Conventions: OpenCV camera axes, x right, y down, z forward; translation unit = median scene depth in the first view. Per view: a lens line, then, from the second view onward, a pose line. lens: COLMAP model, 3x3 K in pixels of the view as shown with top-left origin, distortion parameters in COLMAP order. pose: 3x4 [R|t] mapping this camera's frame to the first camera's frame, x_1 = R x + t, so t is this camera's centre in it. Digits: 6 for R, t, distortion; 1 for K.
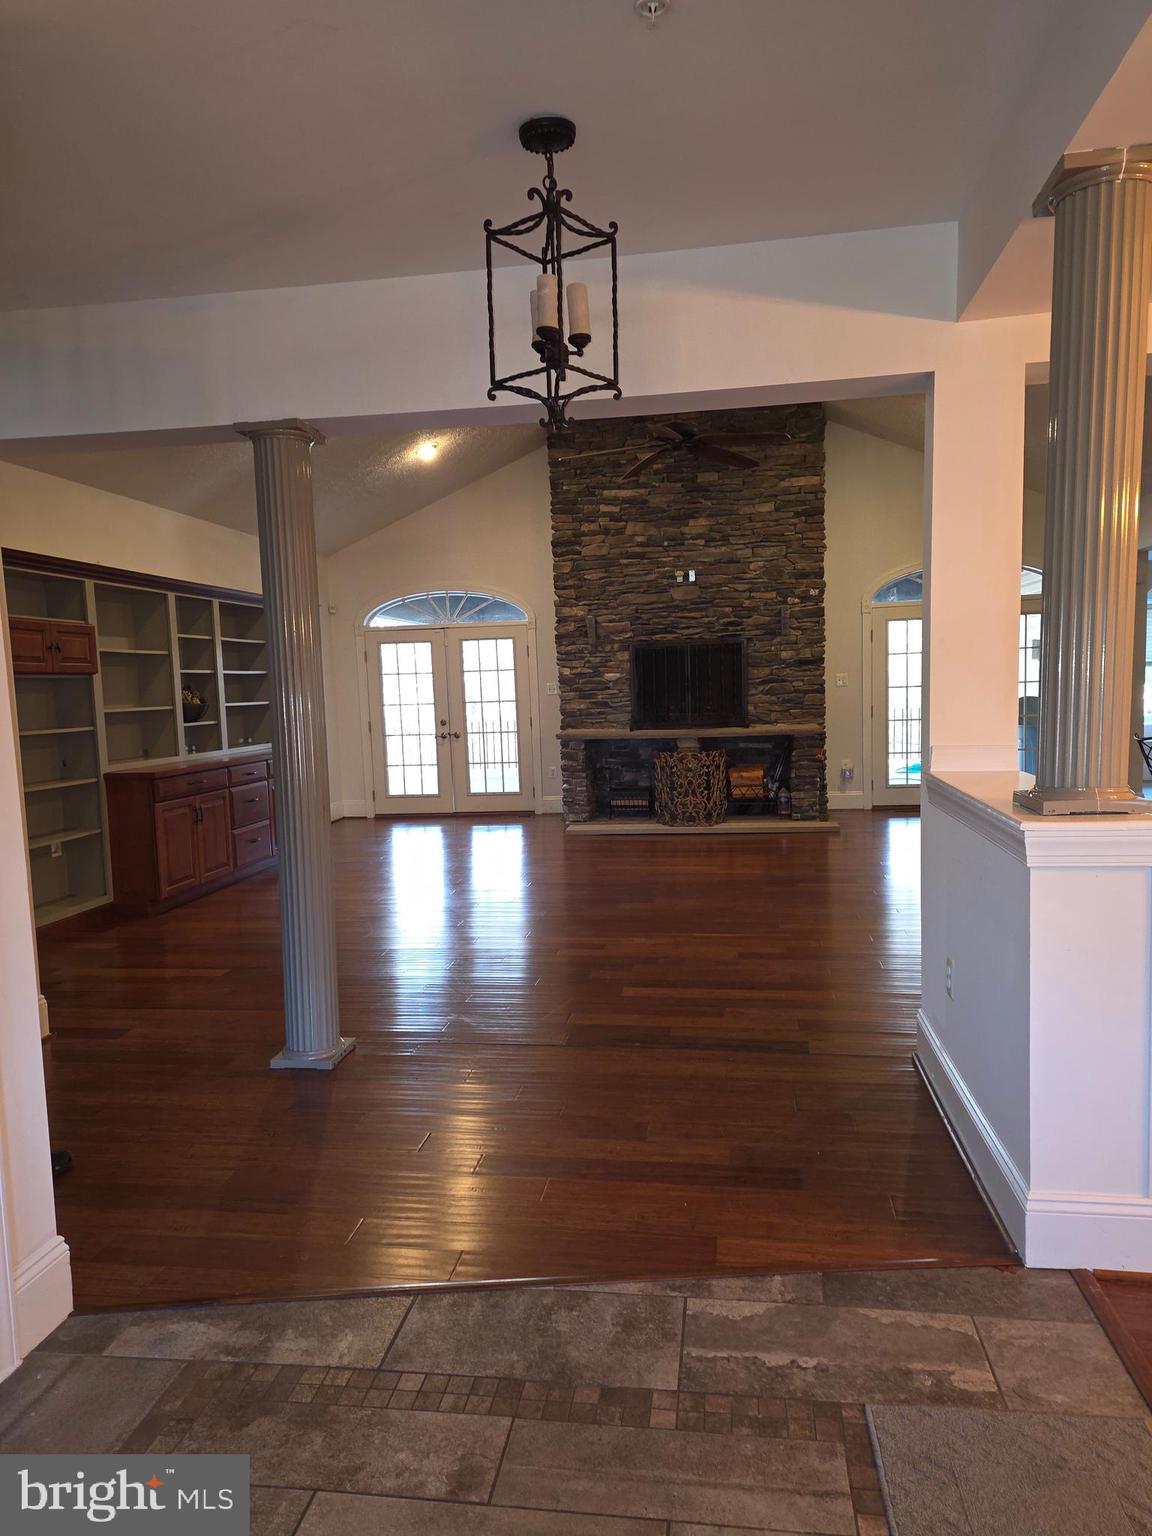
lens RADIAL K [[1032.8, 0, 582.9], [0, 1032.8, 768.7], [0, 0, 1]] dist [-0.034462, -0.008194]
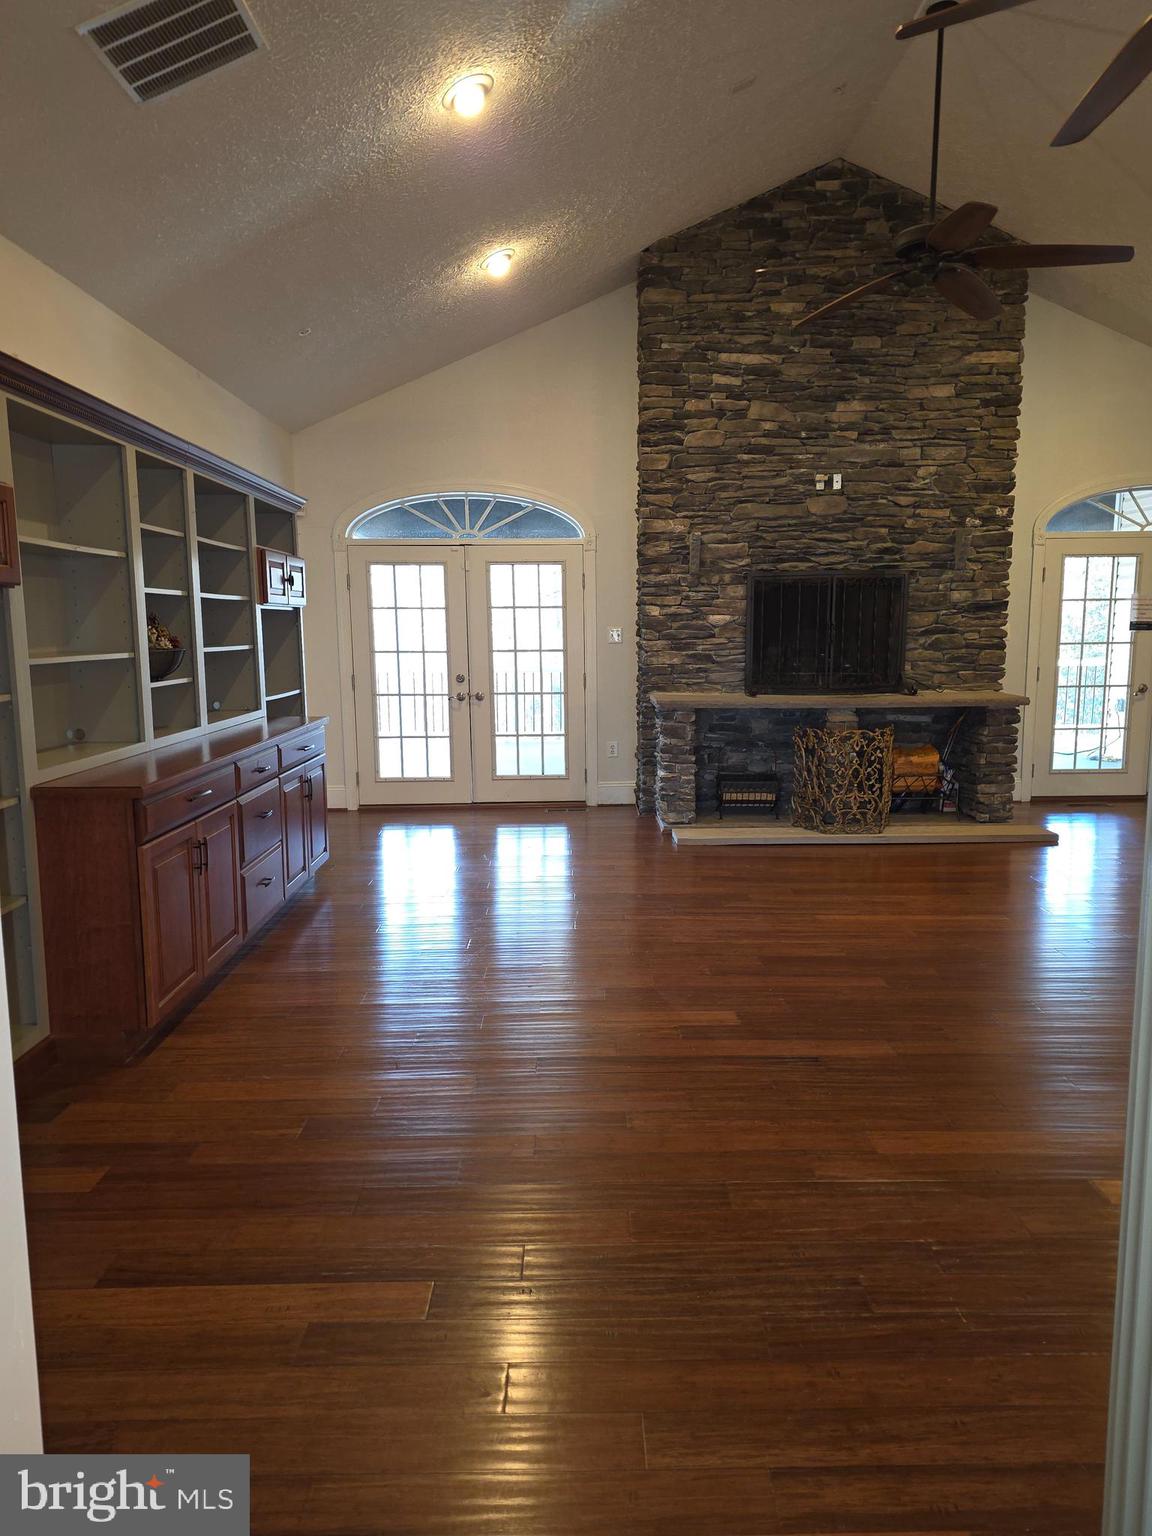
lens RADIAL K [[1032.8, 0, 571.1], [0, 1032.8, 771.4], [0, 0, 1]] dist [-0.034462, -0.008194]
pose [[0.988394, 0.002895, 0.151884, -0.185643], [-0.011204, 0.998485, 0.053880, -0.021688], [-0.151498, -0.054957, 0.986929, 0.307872]]
